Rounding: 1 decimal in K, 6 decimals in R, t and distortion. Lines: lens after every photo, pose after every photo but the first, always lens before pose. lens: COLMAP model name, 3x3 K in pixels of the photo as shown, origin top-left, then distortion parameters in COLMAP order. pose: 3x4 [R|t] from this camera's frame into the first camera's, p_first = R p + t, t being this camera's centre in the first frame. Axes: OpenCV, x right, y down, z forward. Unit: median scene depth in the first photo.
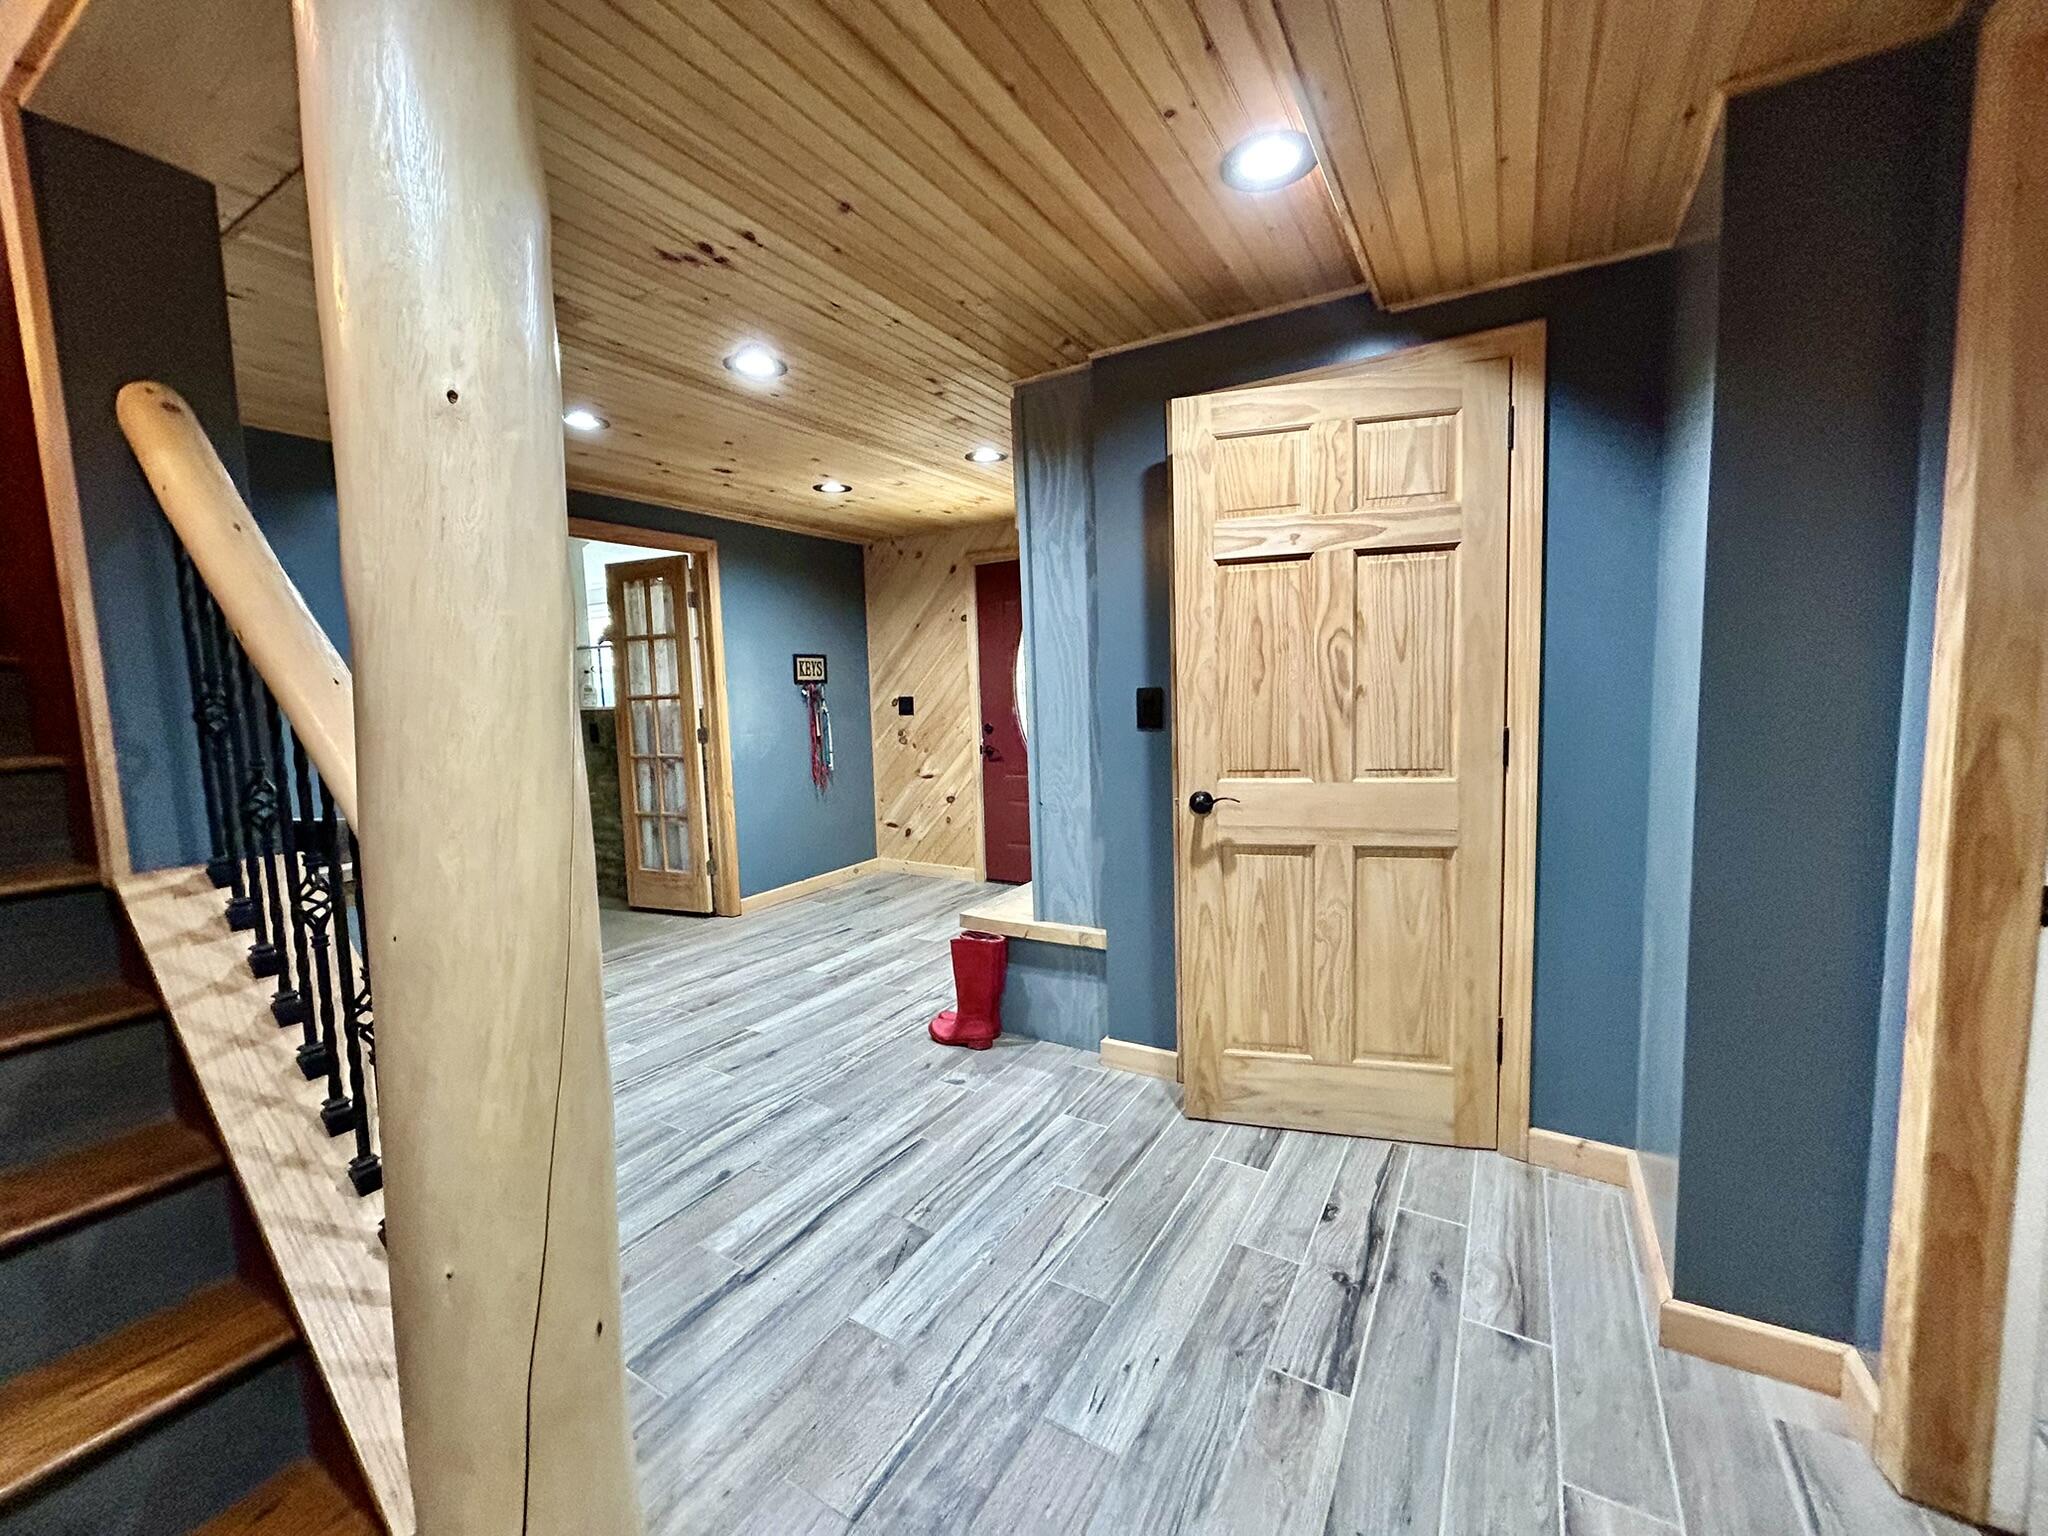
lens RADIAL K [[824.7, 0, 1022.5], [0, 824.7, 765.8], [0, 0, 1]] dist [-0.000023, 0.000021]
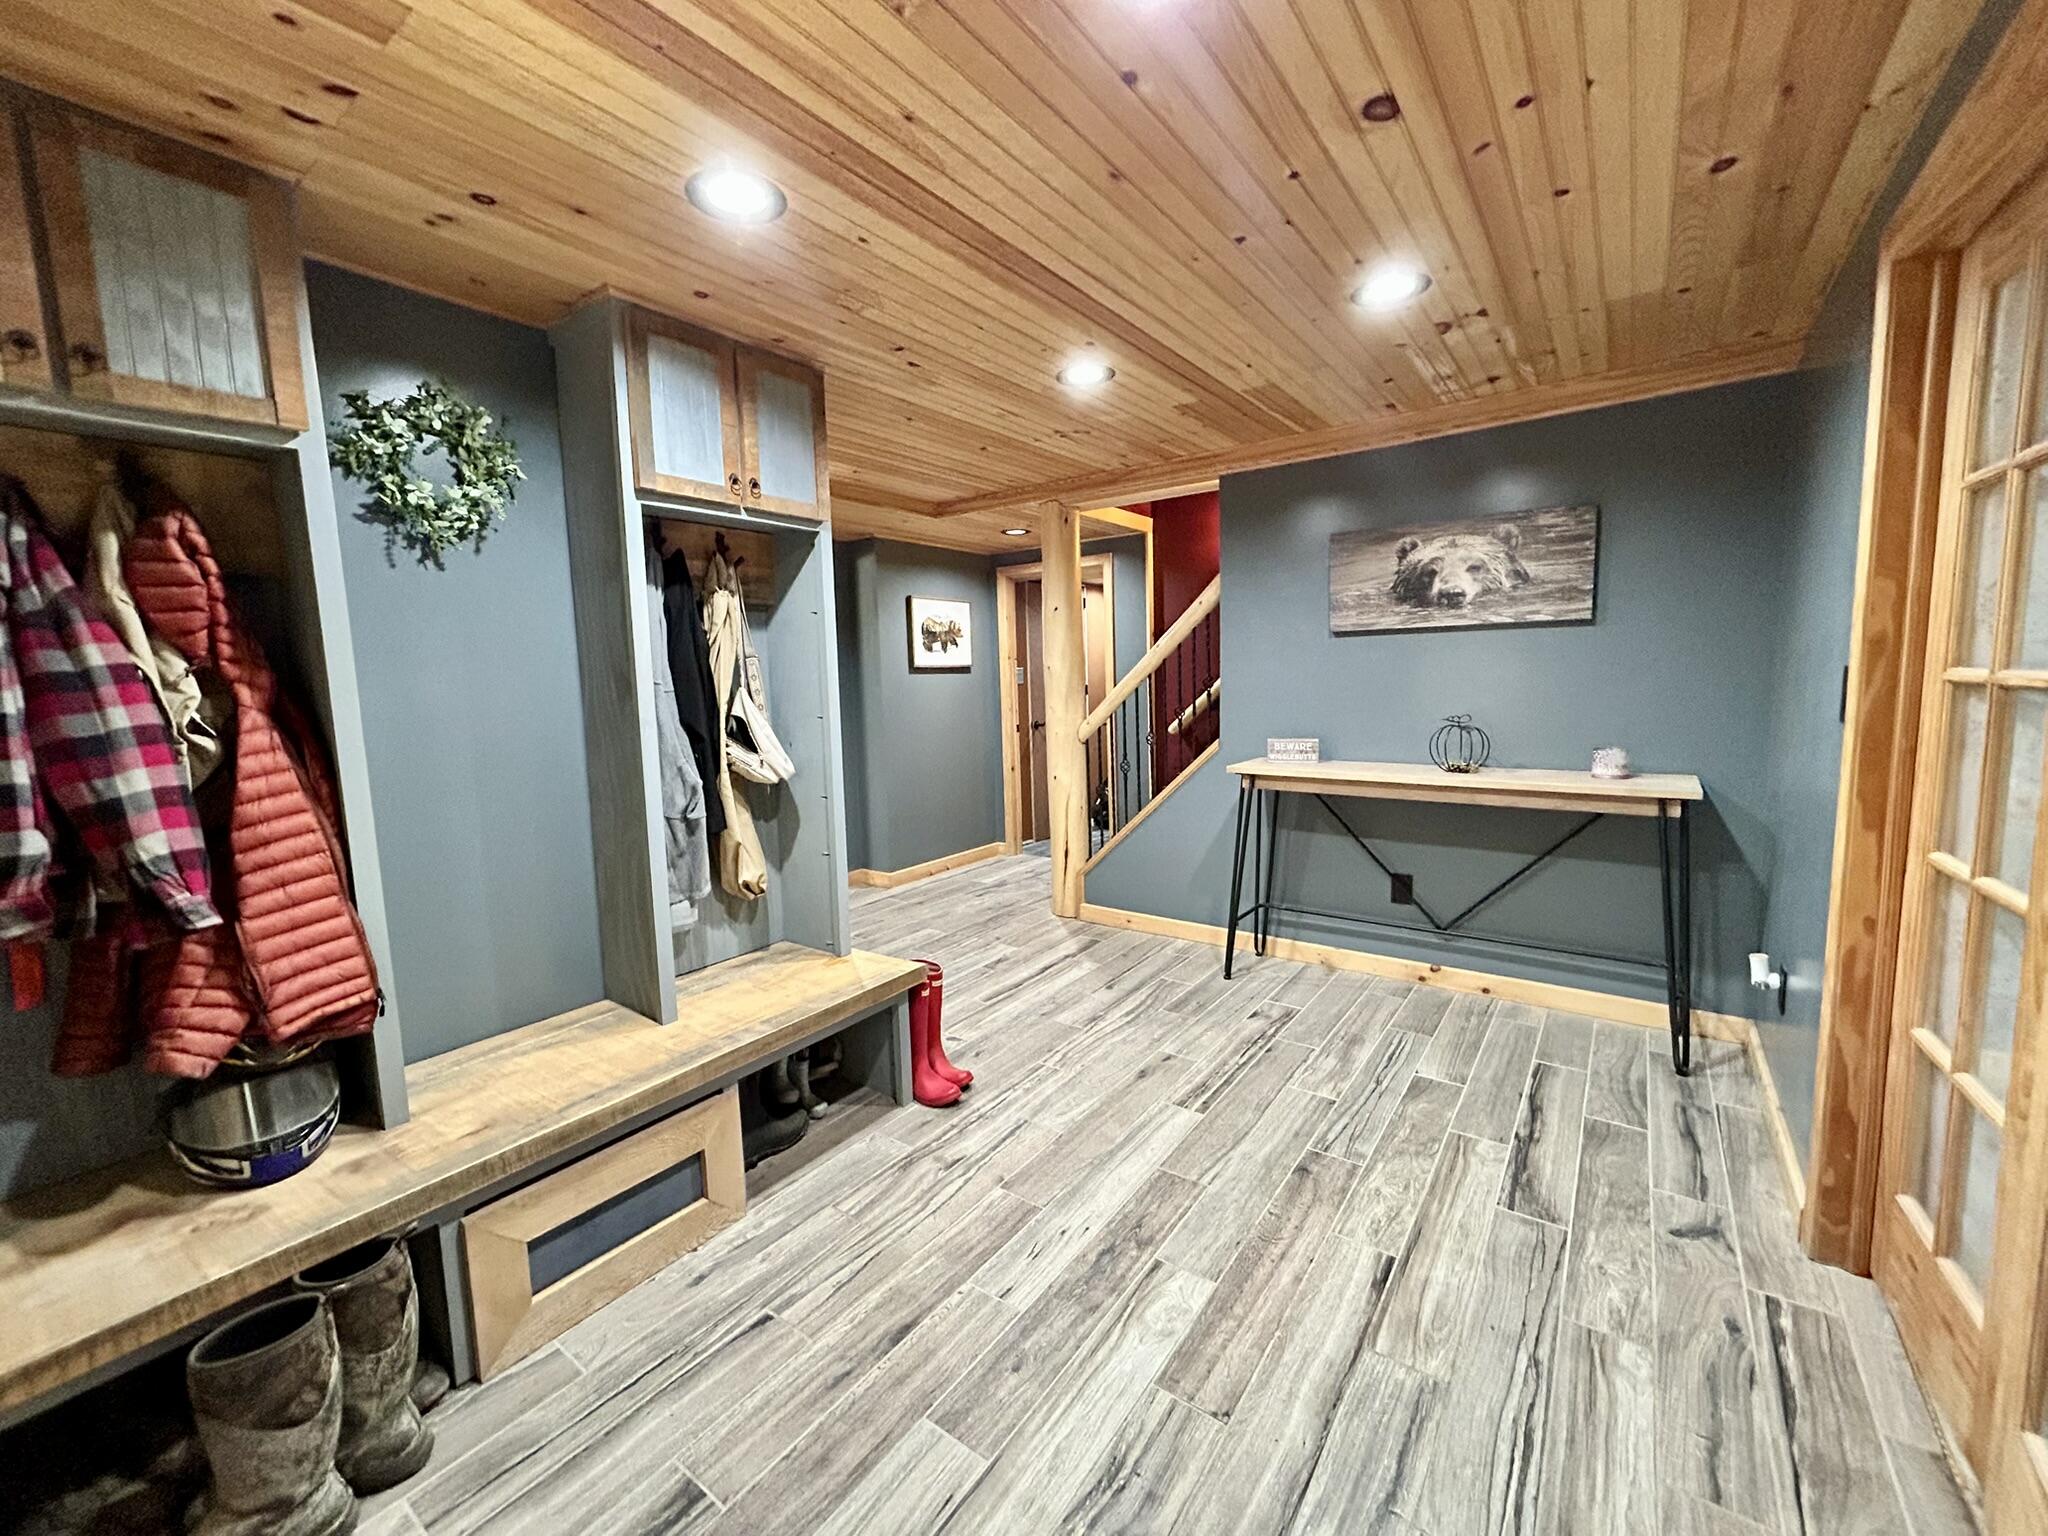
lens RADIAL K [[824.7, 0, 1021.9], [0, 824.7, 764.0], [0, 0, 1]] dist [-0.000023, 0.000021]
pose [[-0.993693, 0.042367, 0.103826, -0.273964], [0.062359, 0.978294, 0.197615, -0.182742], [-0.093200, 0.202843, -0.974766, 1.803001]]
